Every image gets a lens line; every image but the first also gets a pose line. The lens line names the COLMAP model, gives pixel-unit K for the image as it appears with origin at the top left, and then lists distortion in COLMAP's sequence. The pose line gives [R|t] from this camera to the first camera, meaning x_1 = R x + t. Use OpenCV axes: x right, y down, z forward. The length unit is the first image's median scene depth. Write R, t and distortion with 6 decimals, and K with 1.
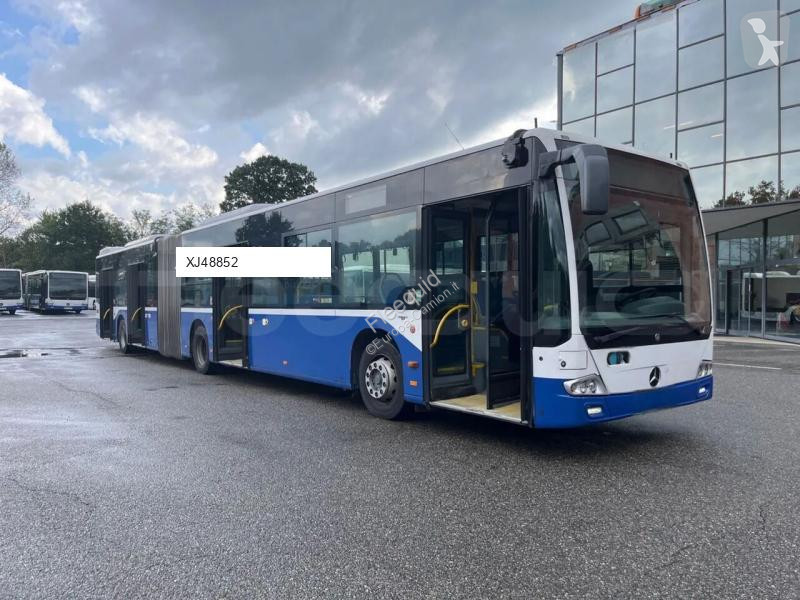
lens RADIAL K [[610.5, 0, 400.0], [0, 610.5, 300.0], [0, 0, 1]] dist [0.027877, -0.048548]
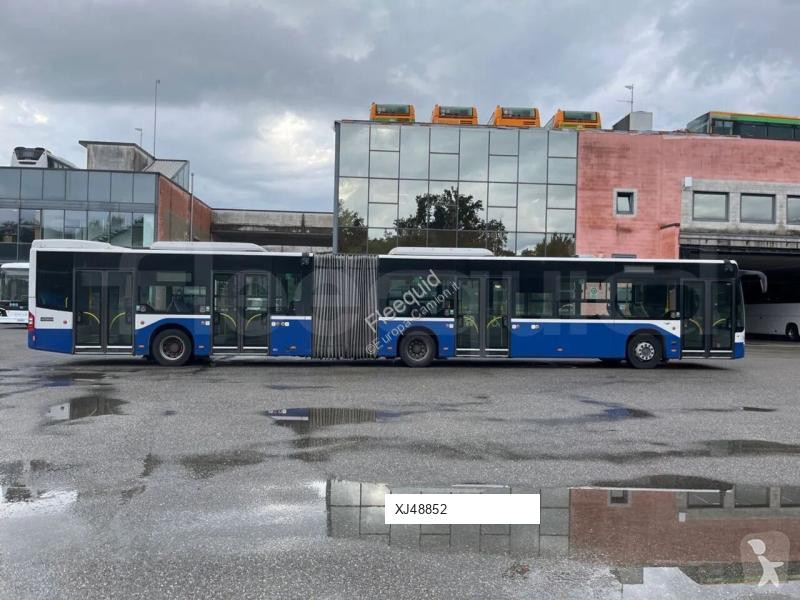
lens RADIAL K [[603.2, 0, 400.0], [0, 603.2, 300.0], [0, 0, 1]] dist [0.071731, -0.108740]
pose [[0.546692, 0.021303, 0.837063, -2.341071], [-0.017232, 0.999751, -0.014188, -0.009824], [-0.837156, -0.006668, 0.546923, 0.531312]]
